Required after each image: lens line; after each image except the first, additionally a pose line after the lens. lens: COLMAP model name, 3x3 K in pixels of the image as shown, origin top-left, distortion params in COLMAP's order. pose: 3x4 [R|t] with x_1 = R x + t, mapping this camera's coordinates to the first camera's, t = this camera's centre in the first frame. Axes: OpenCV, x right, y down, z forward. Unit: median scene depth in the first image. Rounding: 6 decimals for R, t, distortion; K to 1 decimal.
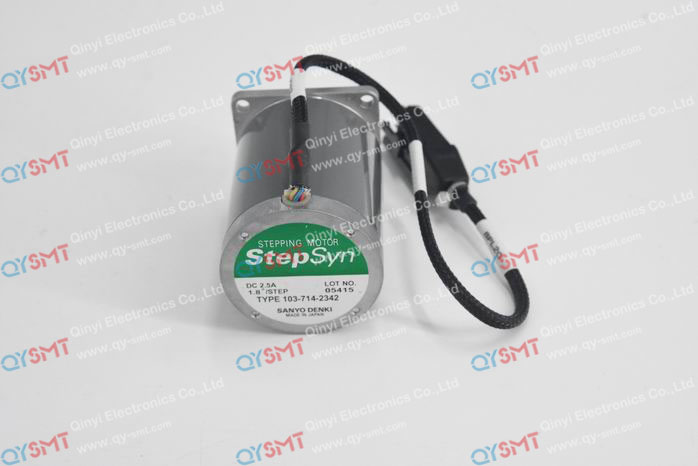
lens RADIAL K [[809.9, 0, 349.0], [0, 809.9, 233.0], [0, 0, 1]] dist [-0.000225, -0.002228]
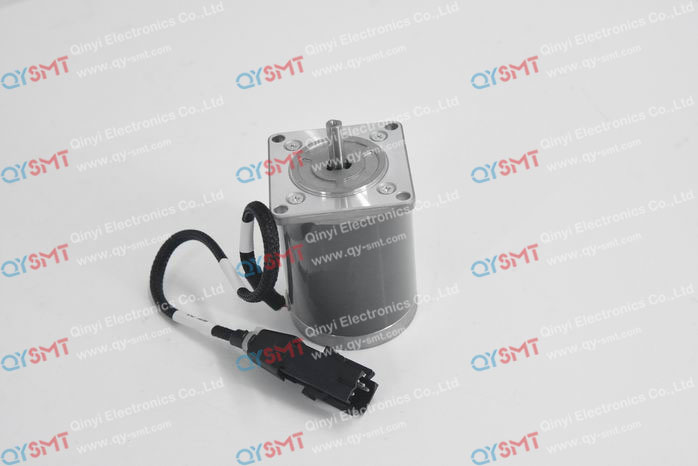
lens RADIAL K [[809.9, 0, 349.0], [0, 809.9, 233.0], [0, 0, 1]] dist [-0.000225, -0.002228]
pose [[1.000000, -0.000019, -0.000004, -0.000014], [0.000019, 1.000000, 0.000035, 0.464173], [0.000004, -0.000035, 1.000000, 0.000037]]
